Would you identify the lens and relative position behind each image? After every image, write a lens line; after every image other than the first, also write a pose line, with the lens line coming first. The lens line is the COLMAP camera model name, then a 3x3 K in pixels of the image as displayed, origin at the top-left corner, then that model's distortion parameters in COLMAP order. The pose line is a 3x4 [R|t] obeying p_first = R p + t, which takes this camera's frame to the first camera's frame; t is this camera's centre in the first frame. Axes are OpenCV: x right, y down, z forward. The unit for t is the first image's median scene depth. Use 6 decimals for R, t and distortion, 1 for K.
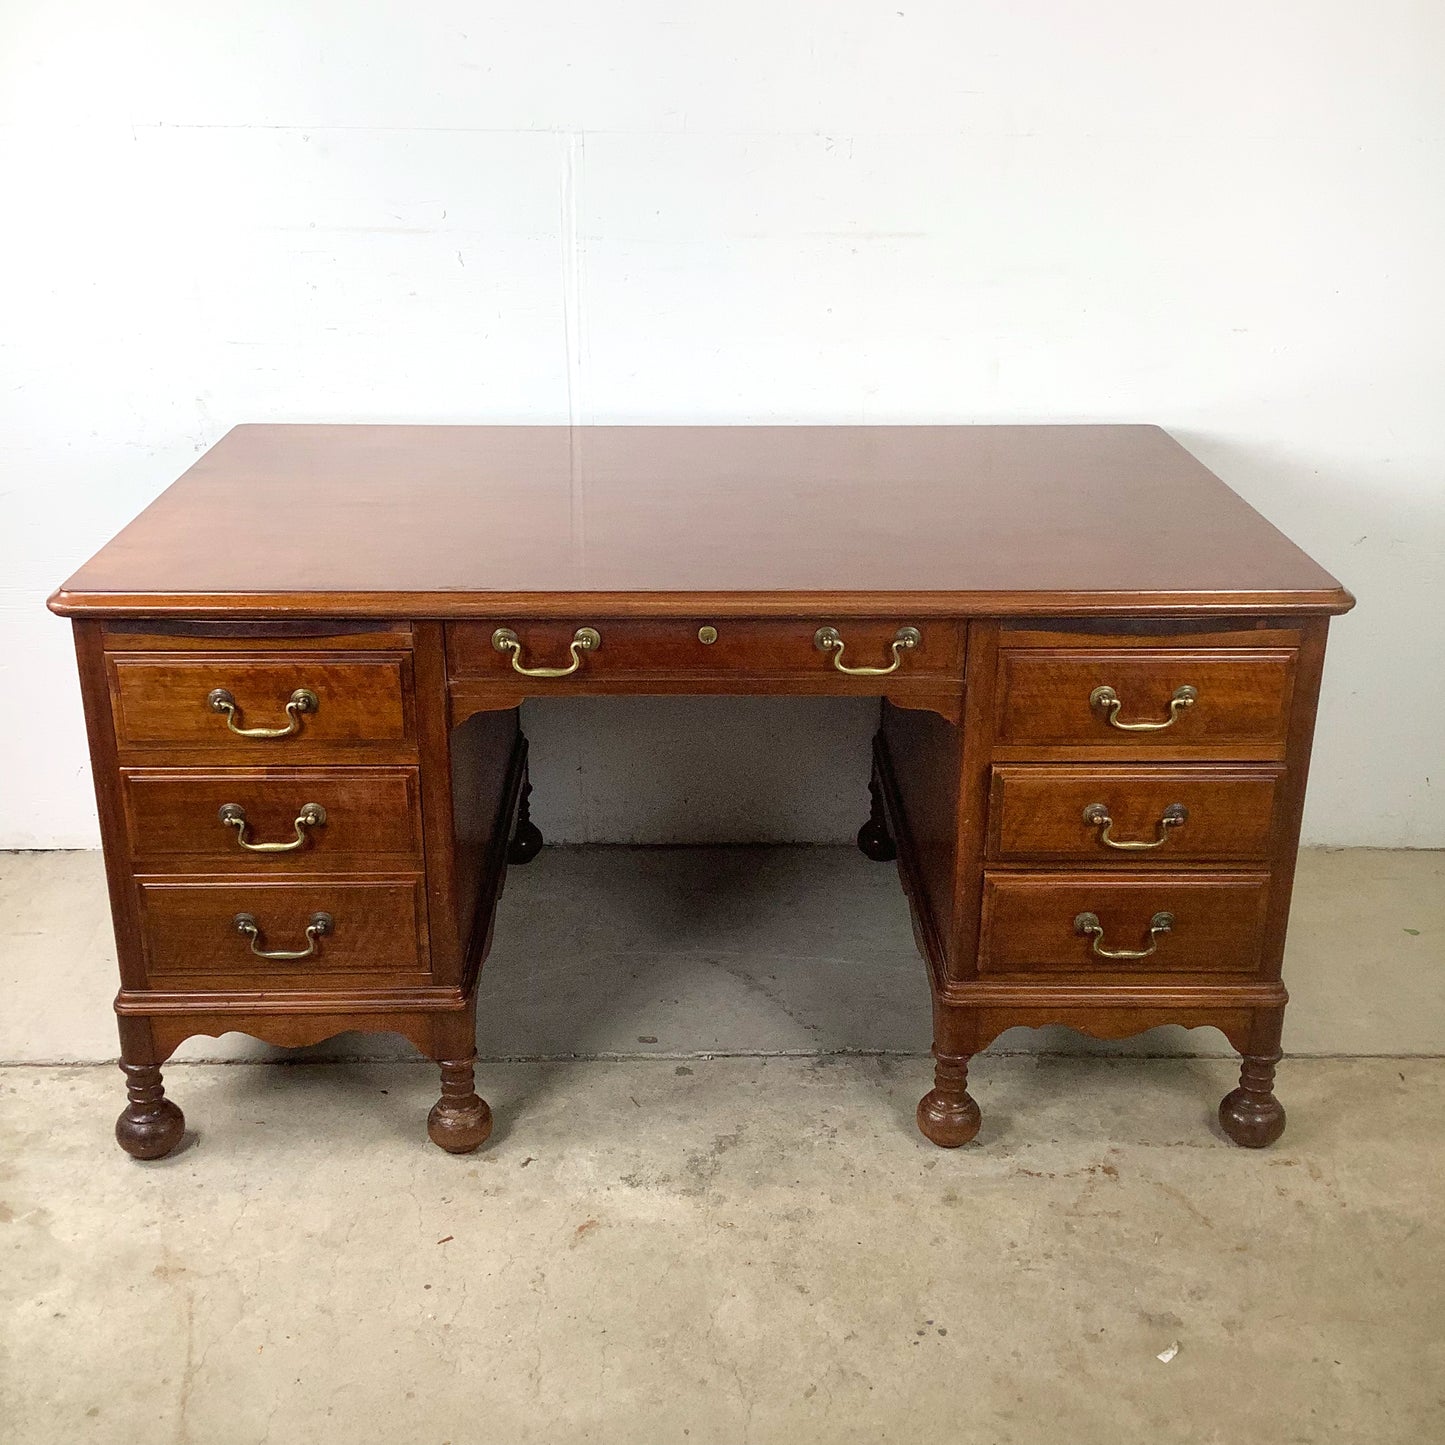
lens RADIAL K [[1721.9, 0, 721.8], [0, 1721.9, 719.1], [0, 0, 1]] dist [0.154914, -0.336016]
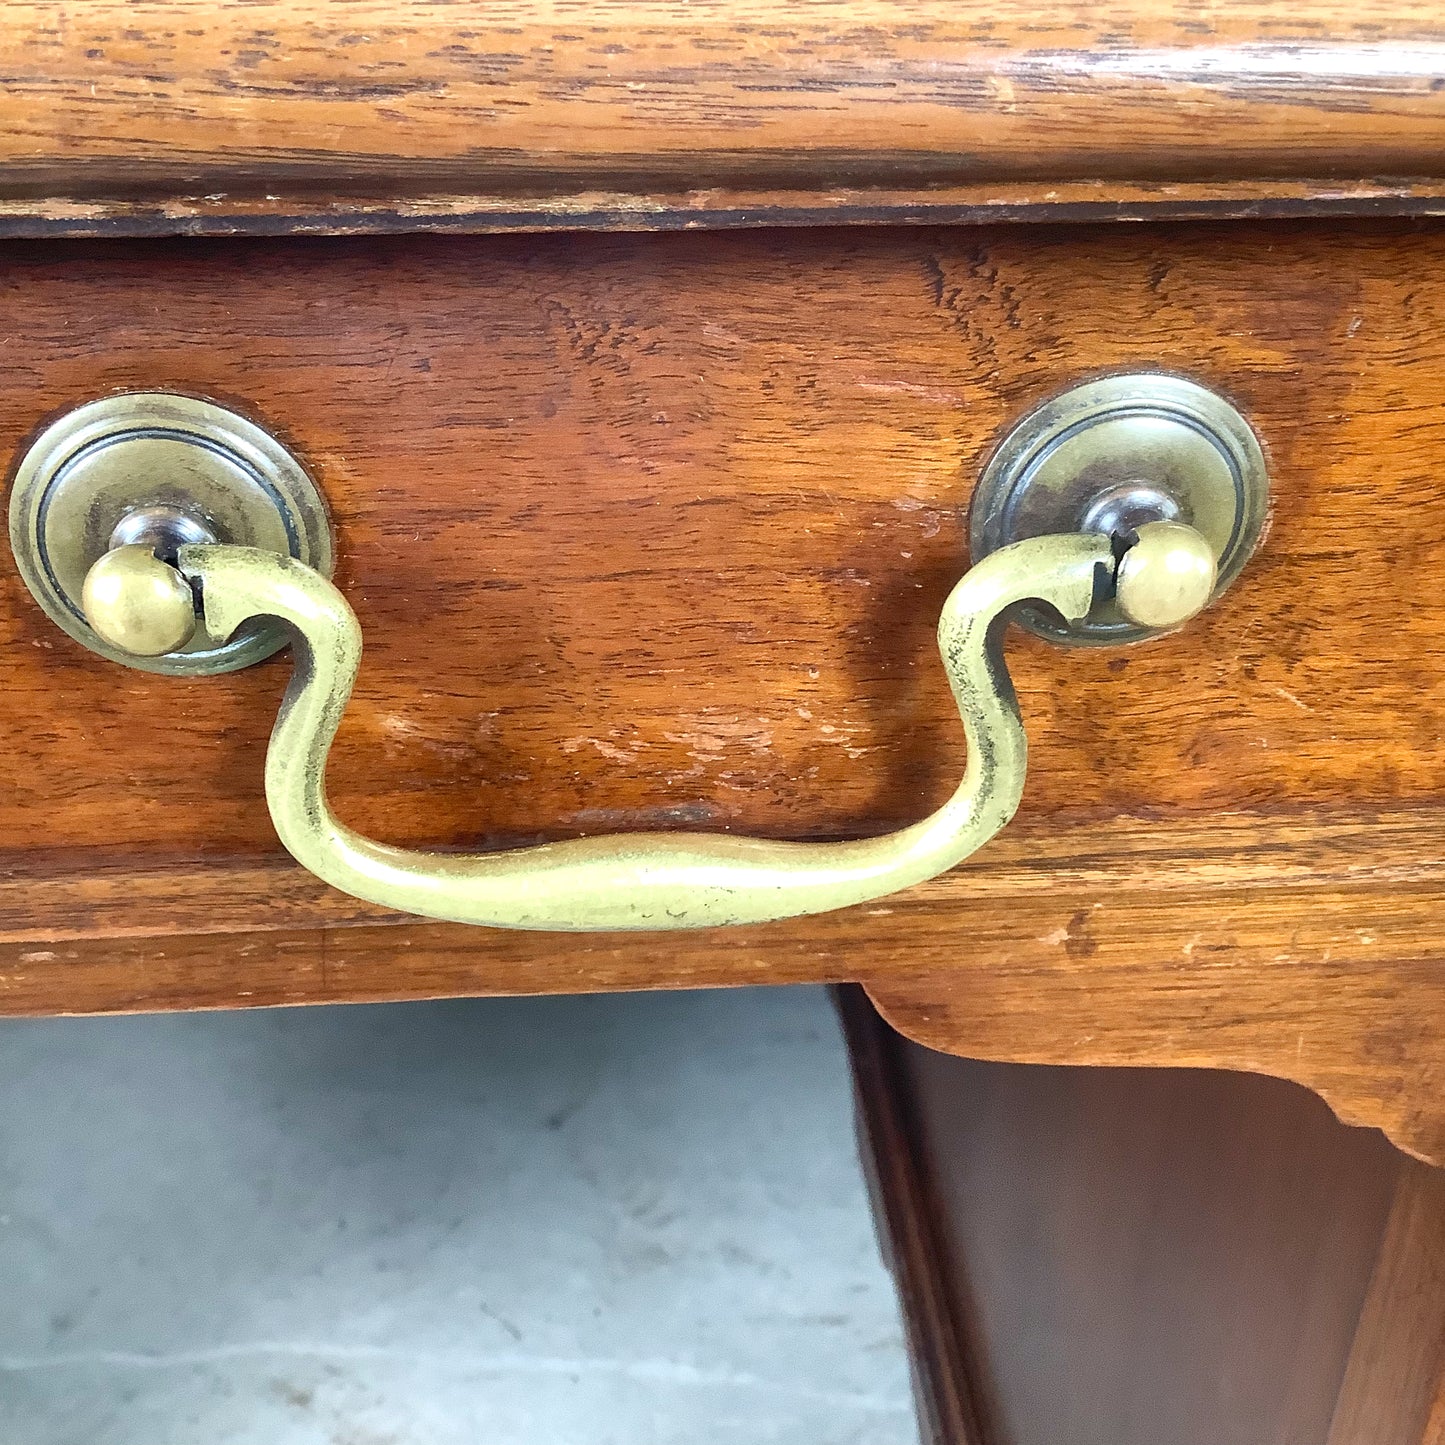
lens RADIAL K [[1750.4, 0, 724.1], [0, 1750.4, 720.6], [0, 0, 1]] dist [0.144275, -0.333923]
pose [[0.998069, -0.031324, 0.053646, 0.077459], [0.023013, 0.988560, 0.149065, -0.045954], [-0.057702, -0.147543, 0.987371, 0.847515]]
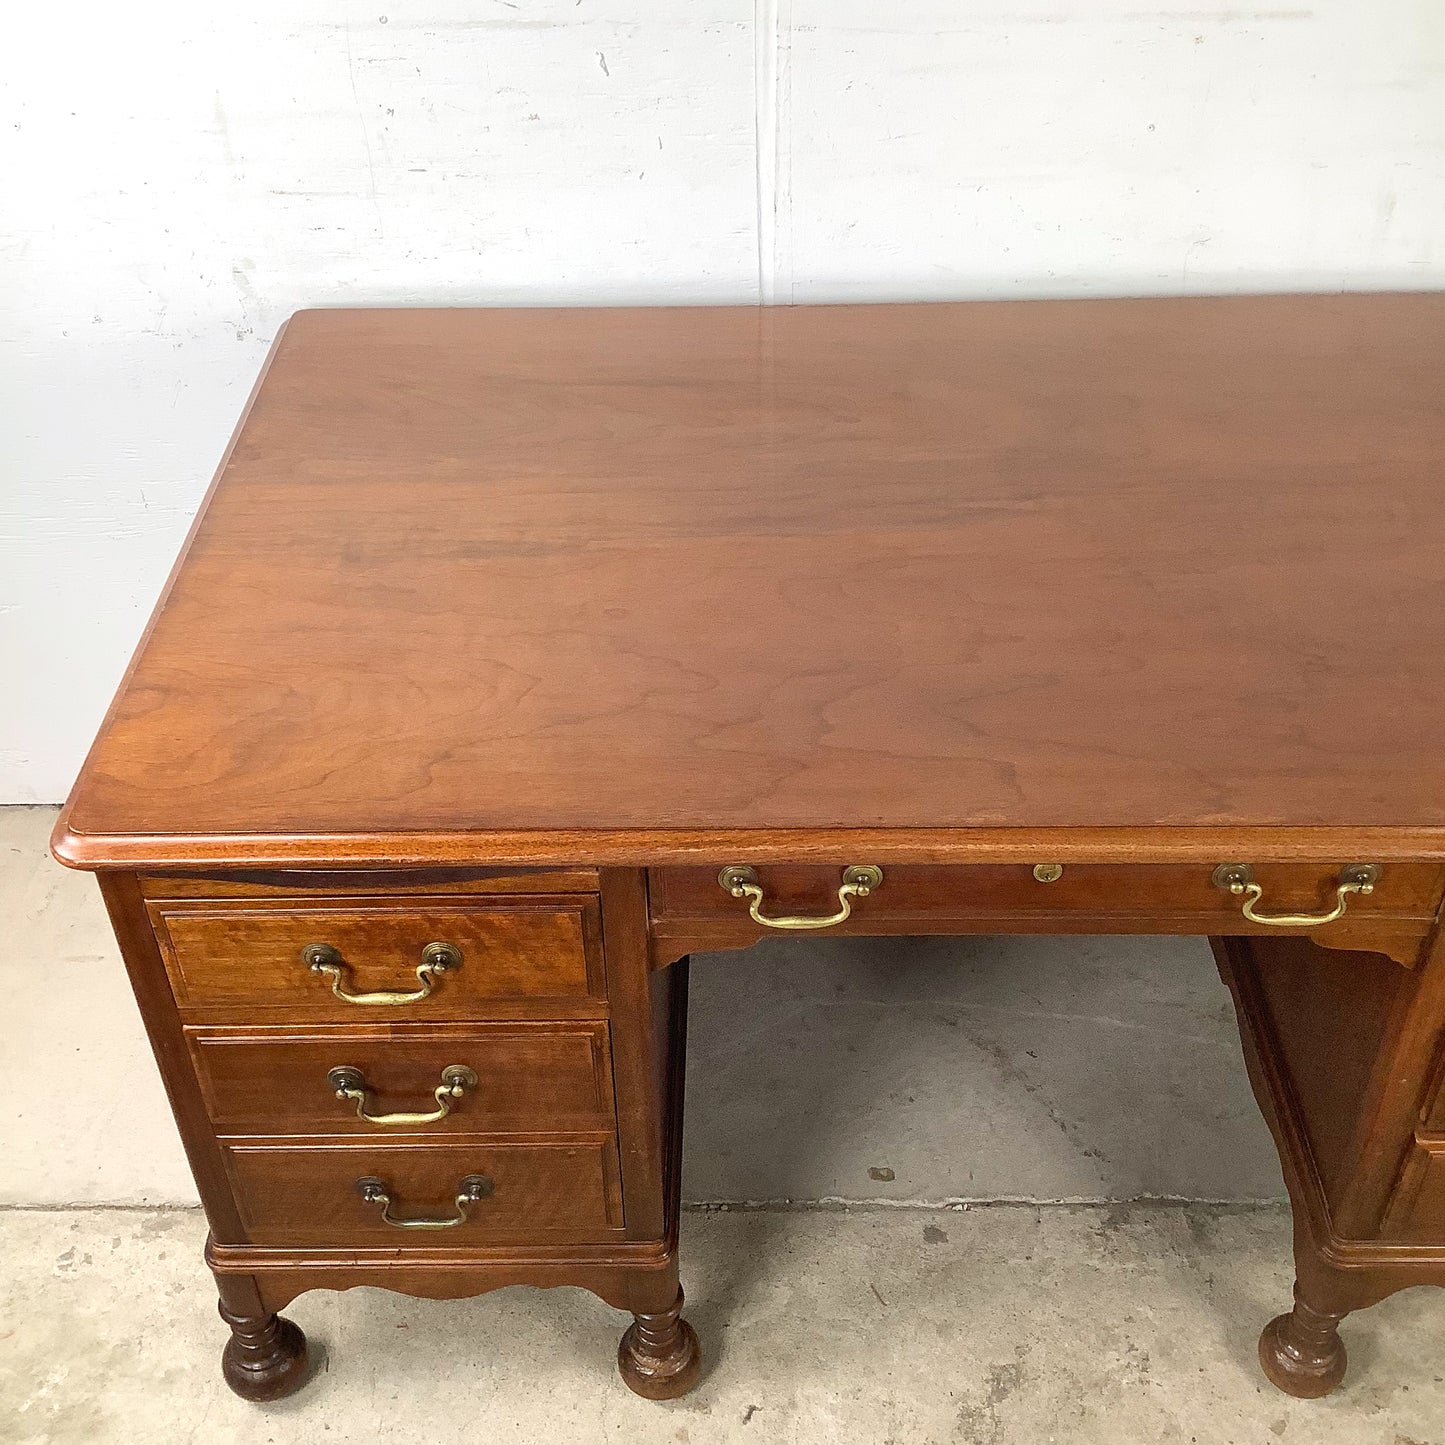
lens RADIAL K [[1733.4, 0, 721.6], [0, 1733.4, 721.3], [0, 0, 1]] dist [0.145389, -0.326068]
pose [[0.999296, 0.001996, -0.037452, -0.098925], [0.008966, 0.956917, 0.290225, -0.273687], [0.036418, -0.290356, 0.956225, 0.354106]]
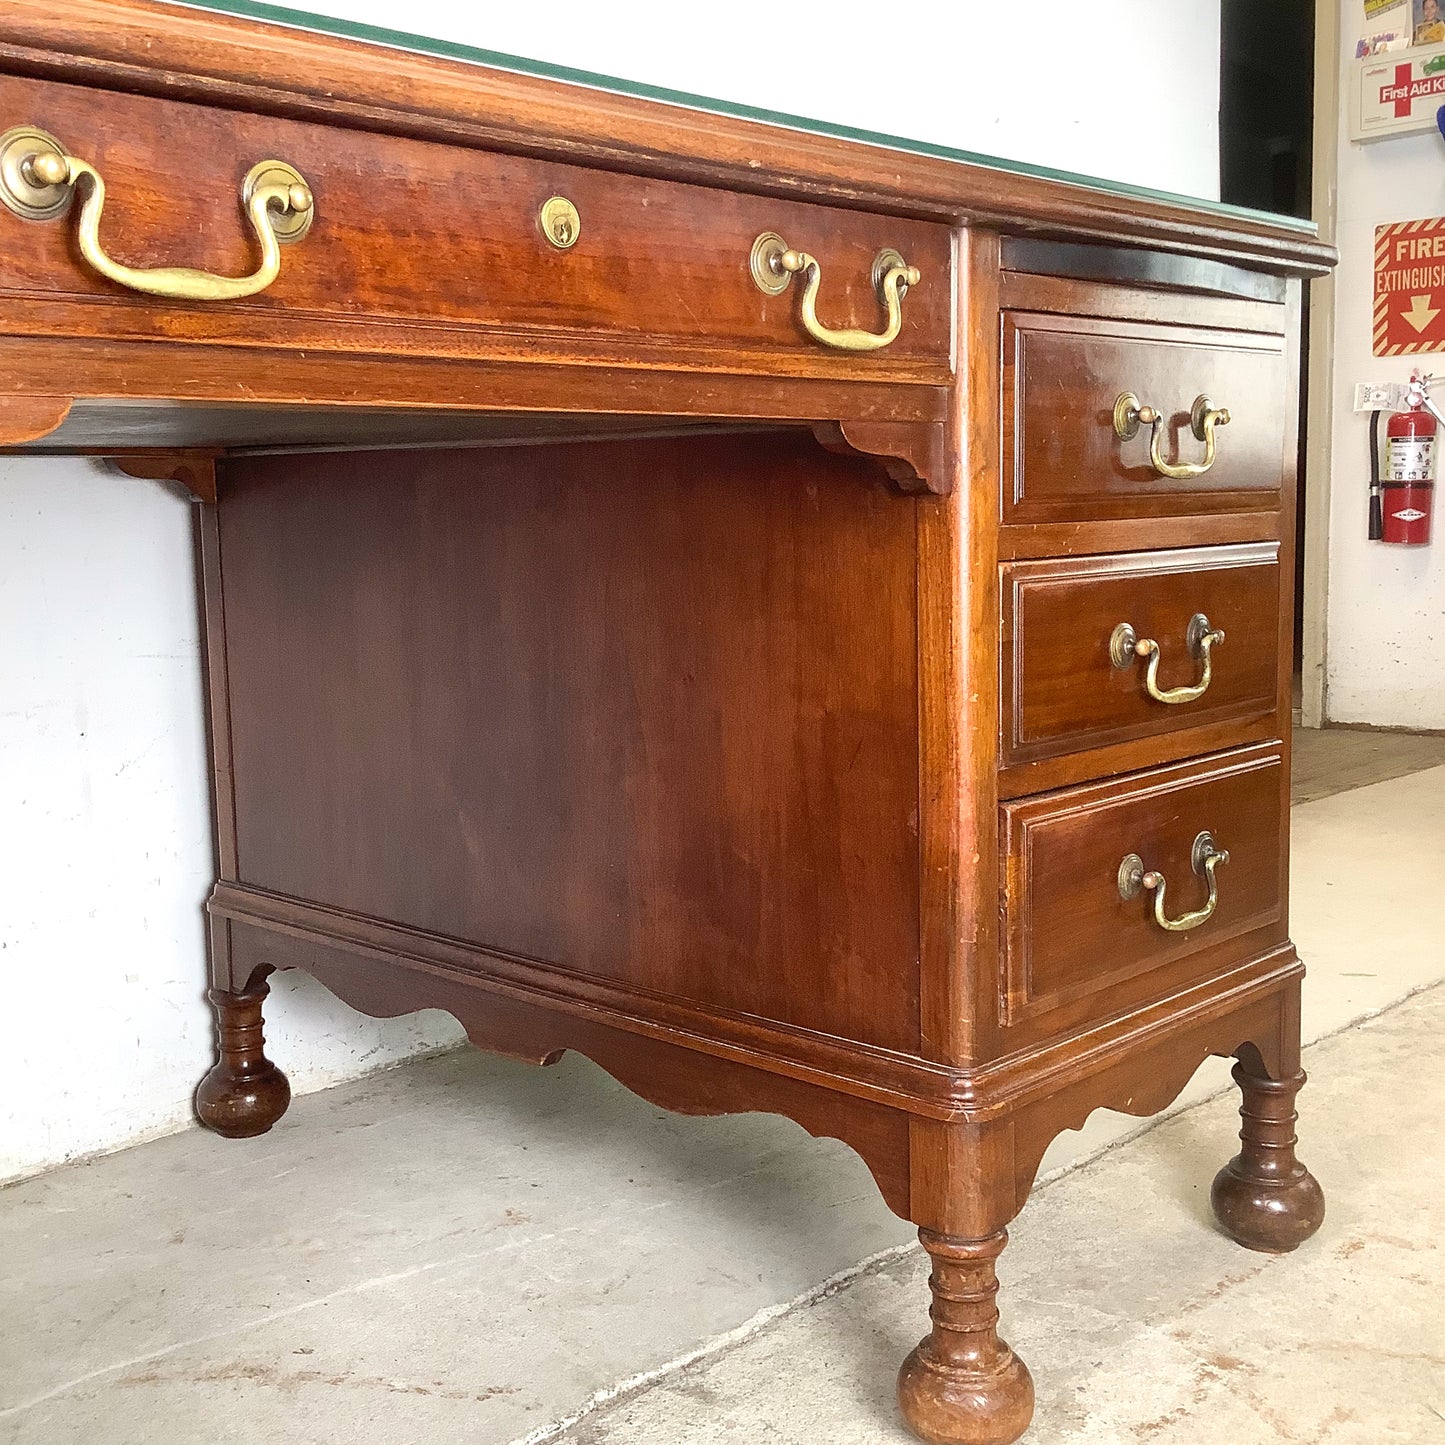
lens RADIAL K [[1750.4, 0, 724.1], [0, 1750.4, 720.6], [0, 0, 1]] dist [0.144275, -0.333923]
pose [[0.704609, -0.107939, 0.701338, -0.245653], [0.284779, 0.948291, -0.140162, 0.110206], [-0.649944, 0.298486, 0.698913, 0.684393]]
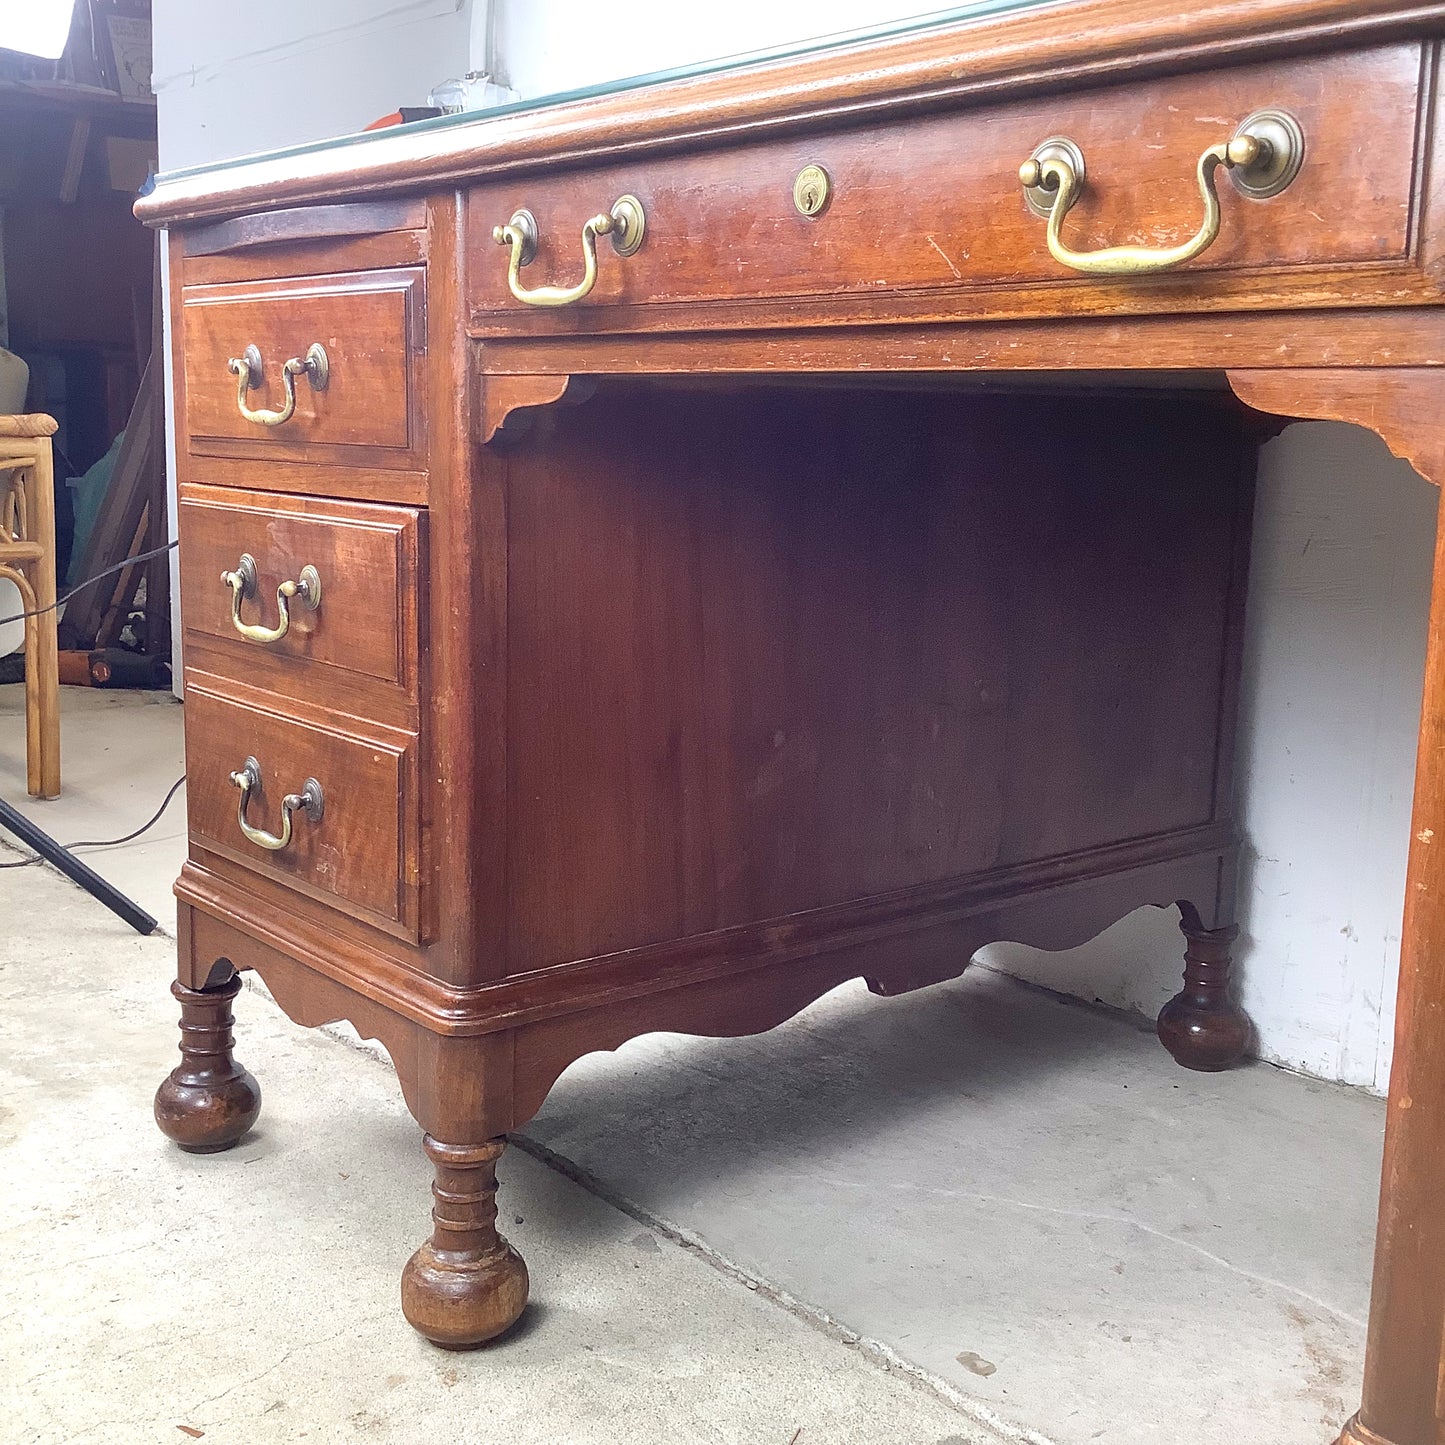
lens RADIAL K [[1750.4, 0, 724.1], [0, 1750.4, 720.6], [0, 0, 1]] dist [0.144275, -0.333923]
pose [[0.629709, 0.142615, -0.763628, 0.280920], [-0.307020, 0.948663, -0.076004, 0.095027], [0.713586, 0.282309, 0.641168, 0.705631]]
